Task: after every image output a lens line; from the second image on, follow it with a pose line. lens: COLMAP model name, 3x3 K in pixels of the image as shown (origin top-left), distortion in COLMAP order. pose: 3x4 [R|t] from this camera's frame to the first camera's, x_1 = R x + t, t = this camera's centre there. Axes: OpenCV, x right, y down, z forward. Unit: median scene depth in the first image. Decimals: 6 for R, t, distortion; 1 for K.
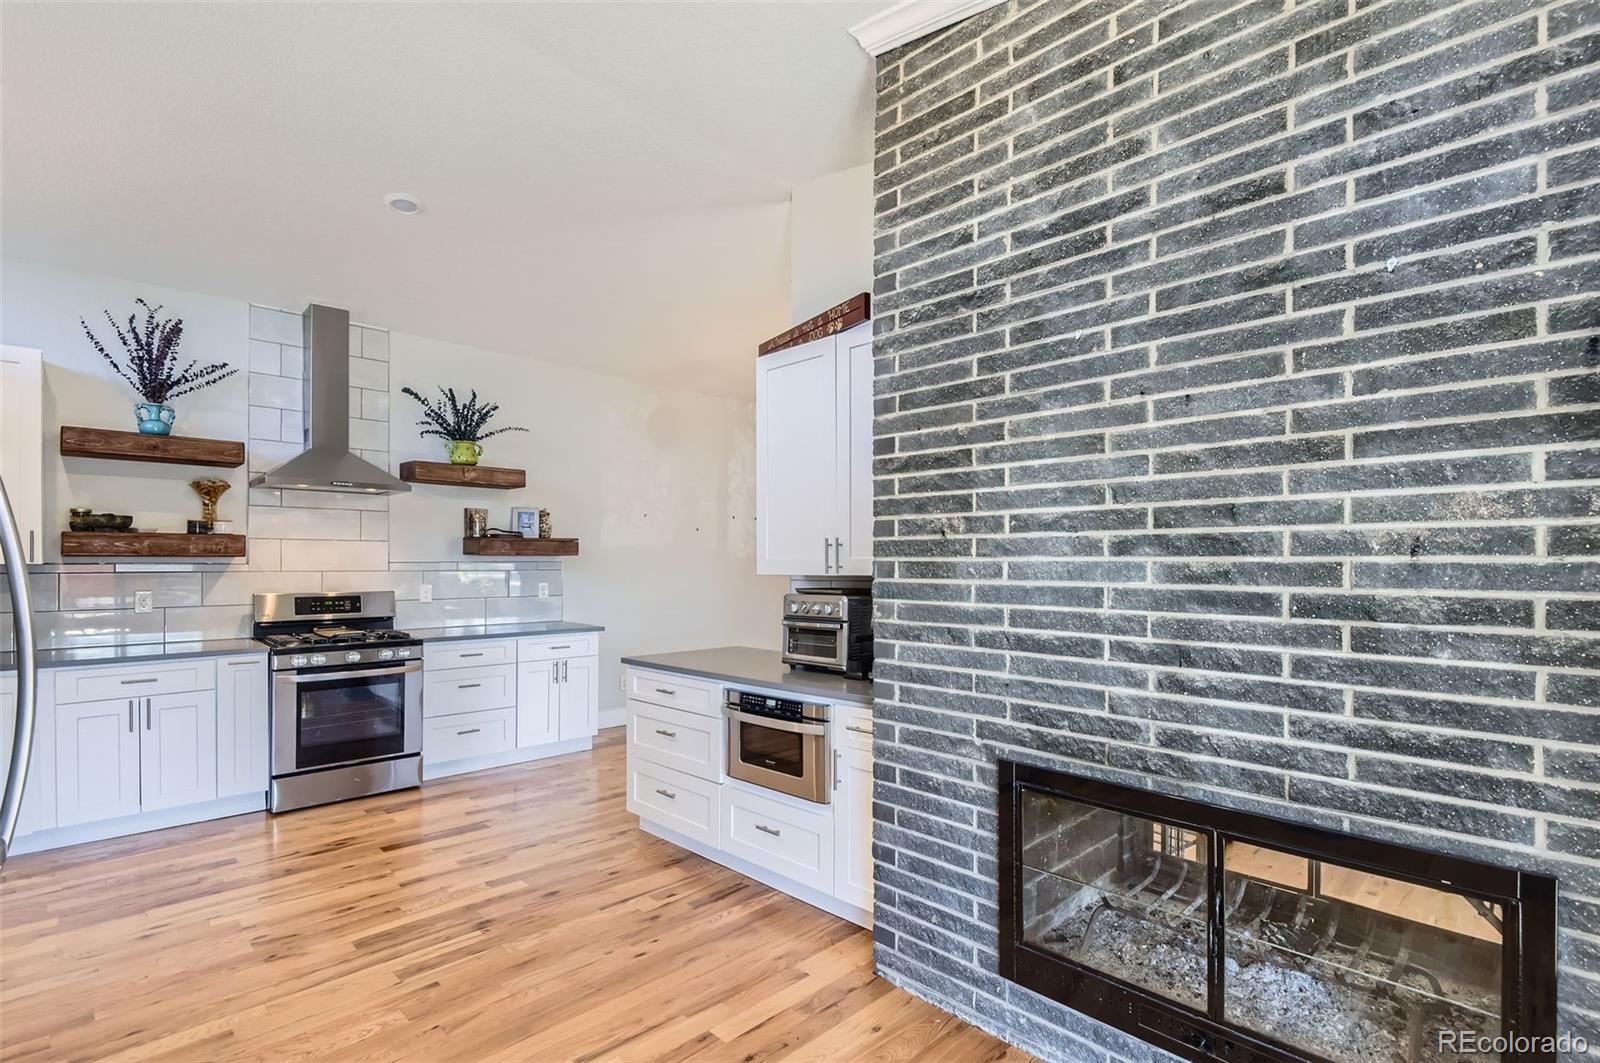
lens RADIAL K [[748.2, 0, 799.6], [0, 748.2, 548.4], [0, 0, 1]] dist [0.003426, 0.000180]
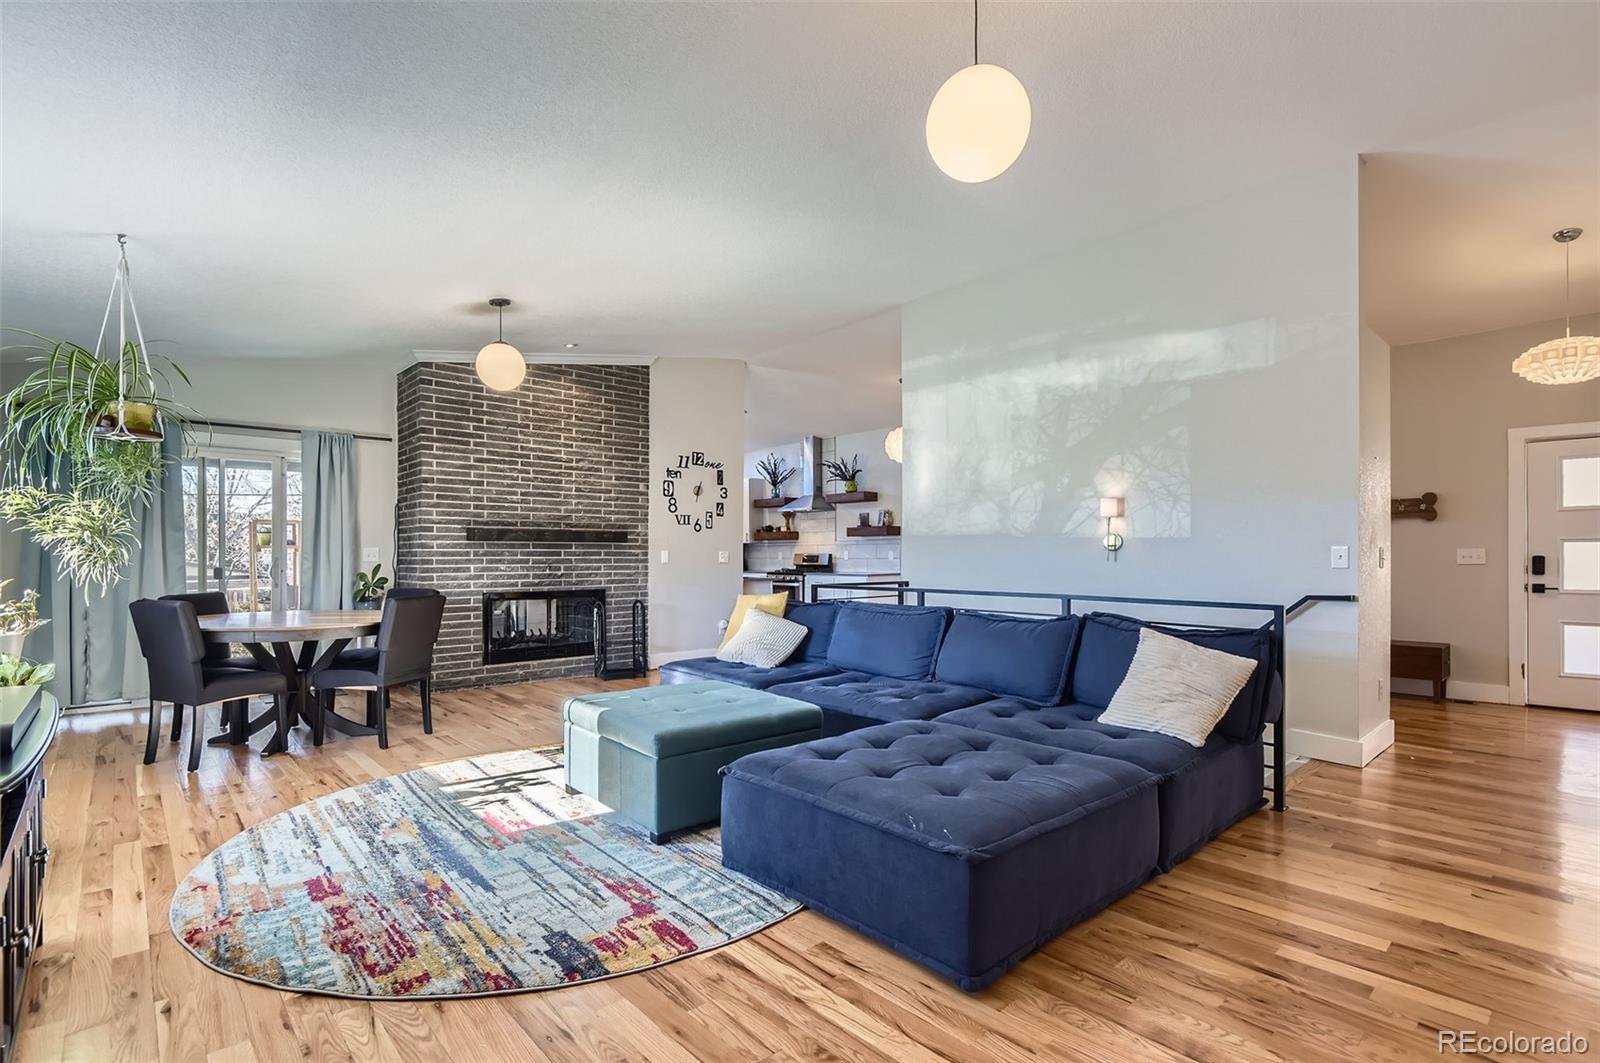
lens RADIAL K [[748.2, 0, 810.6], [0, 748.2, 546.3], [0, 0, 1]] dist [0.003426, 0.000180]
pose [[-0.044264, -0.008140, -0.998987, 2.034601], [0.015080, 0.999847, -0.008815, 0.064964], [0.998906, -0.015455, -0.044134, 1.224484]]
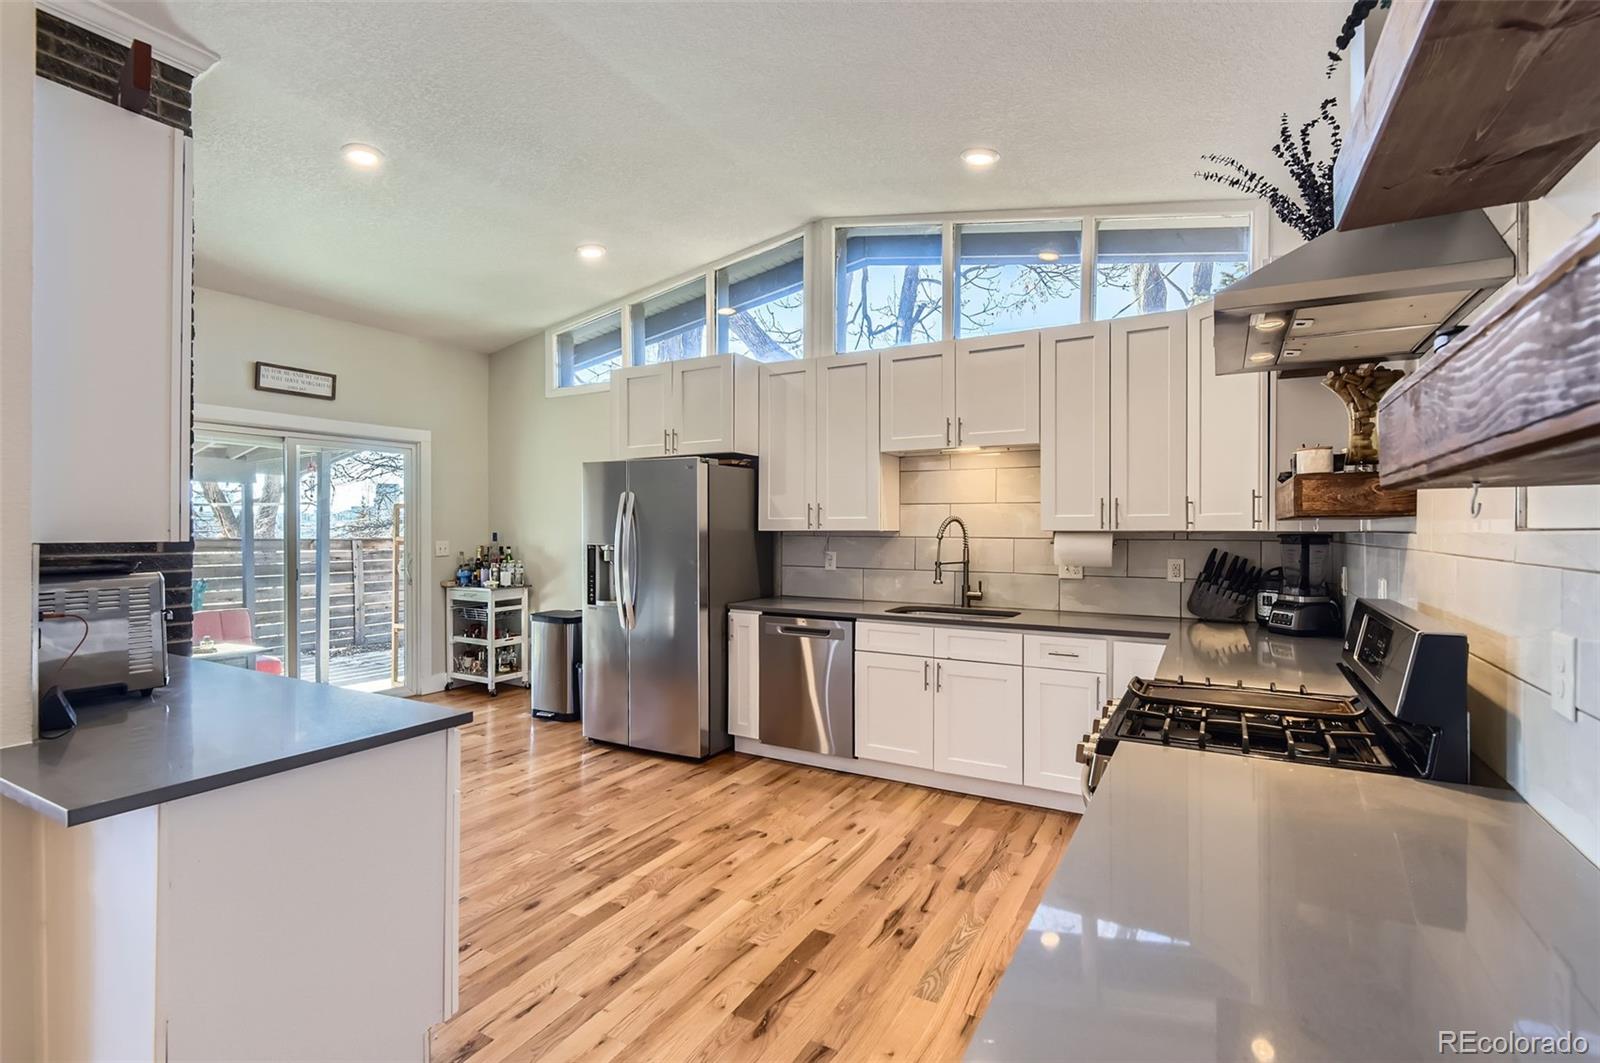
lens RADIAL K [[748.2, 0, 808.2], [0, 748.2, 531.6], [0, 0, 1]] dist [0.003426, 0.000180]
pose [[-0.960337, 0.001558, -0.278837, -0.268888], [0.004718, 0.999932, -0.010664, 0.022620], [0.278801, -0.011557, -0.960279, 1.305538]]
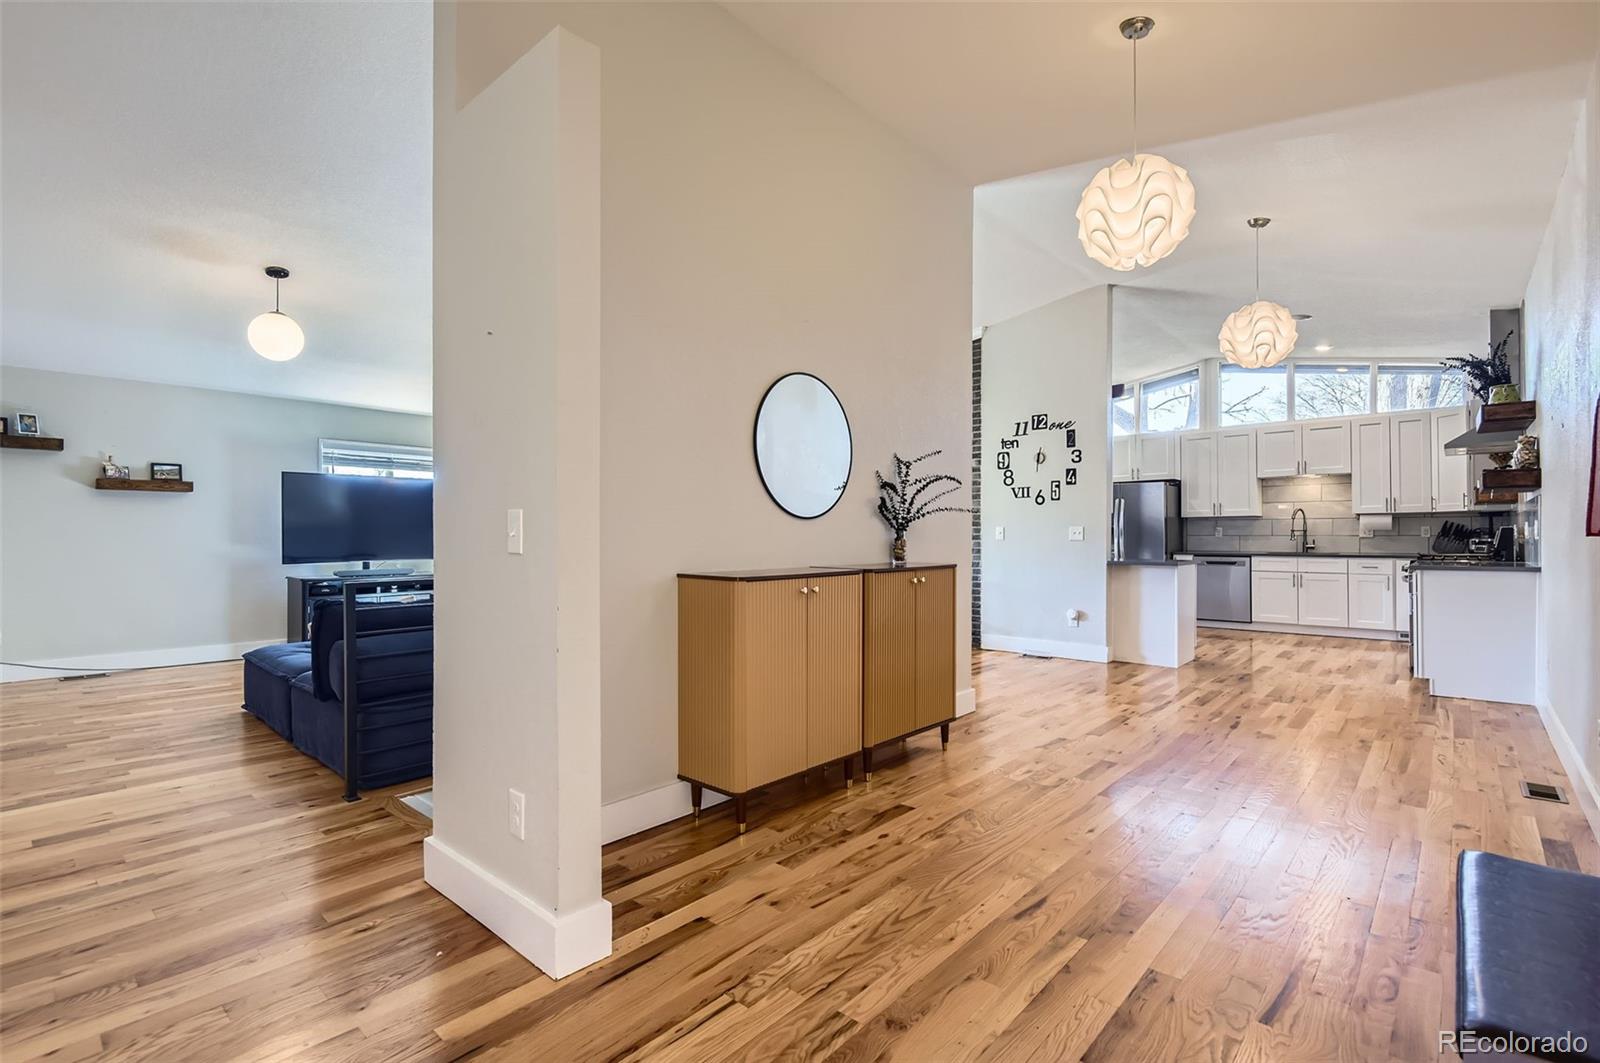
lens RADIAL K [[748.2, 0, 799.9], [0, 748.2, 526.1], [0, 0, 1]] dist [0.003426, 0.000180]
pose [[-0.998303, 0.002993, -0.058163, 0.825653], [0.004566, 0.999627, -0.026930, 0.096006], [0.058060, -0.027150, -0.997944, 2.448933]]
